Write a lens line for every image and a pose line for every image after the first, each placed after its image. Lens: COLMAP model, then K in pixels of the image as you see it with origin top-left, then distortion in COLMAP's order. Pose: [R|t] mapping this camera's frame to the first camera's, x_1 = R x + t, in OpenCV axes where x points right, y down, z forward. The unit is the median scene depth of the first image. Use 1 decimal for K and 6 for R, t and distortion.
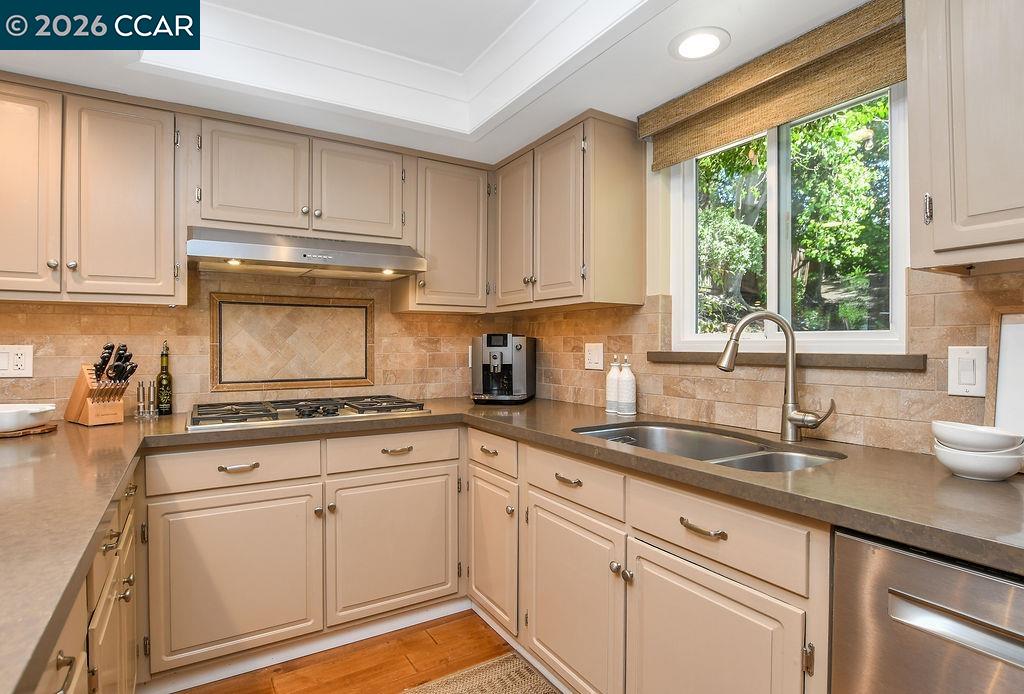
lens RADIAL K [[519.7, 0, 509.1], [0, 519.7, 344.7], [0, 0, 1]] dist [-0.012168, -0.000125]
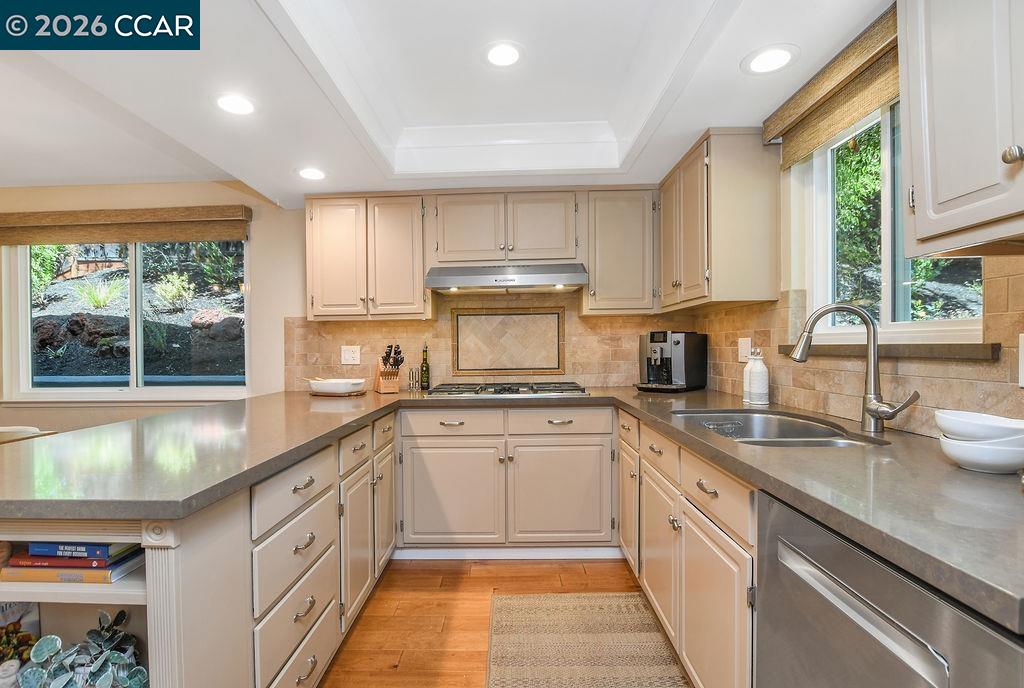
lens RADIAL K [[484.6, 0, 511.6], [0, 484.6, 349.2], [0, 0, 1]] dist [-0.000989, -0.000072]
pose [[0.857131, -0.008560, -0.515028, 0.322627], [0.015093, 0.999850, 0.008501, 0.005880], [0.514878, -0.015059, 0.857131, -0.118545]]
